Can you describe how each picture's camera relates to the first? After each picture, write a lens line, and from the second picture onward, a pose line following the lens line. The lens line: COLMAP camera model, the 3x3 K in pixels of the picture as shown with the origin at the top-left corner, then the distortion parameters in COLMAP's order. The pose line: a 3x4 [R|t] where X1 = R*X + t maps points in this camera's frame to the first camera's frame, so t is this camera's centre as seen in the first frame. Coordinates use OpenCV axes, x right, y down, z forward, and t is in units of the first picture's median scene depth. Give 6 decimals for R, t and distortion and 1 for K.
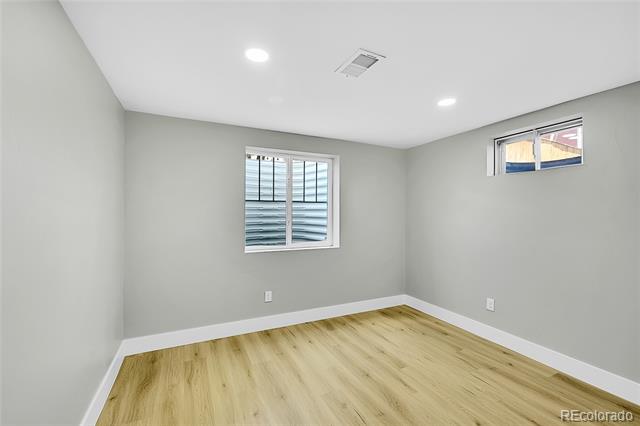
lens RADIAL K [[274.3, 0, 320.0], [0, 274.3, 213.0], [0, 0, 1]] dist [0.008620, 0.000227]
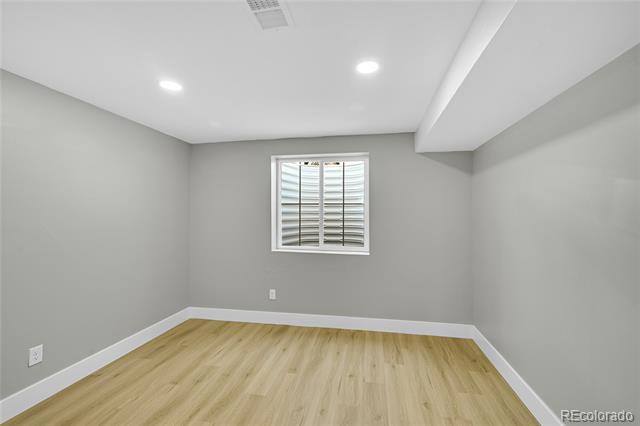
lens RADIAL K [[255.8, 0, 320.0], [0, 255.8, 213.0], [0, 0, 1]] dist [-0.001720, -0.000116]
pose [[0.805956, -0.022299, -0.591555, 0.443900], [0.012840, 0.999714, -0.020191, 0.005855], [0.591836, 0.008677, 0.806012, 0.234211]]
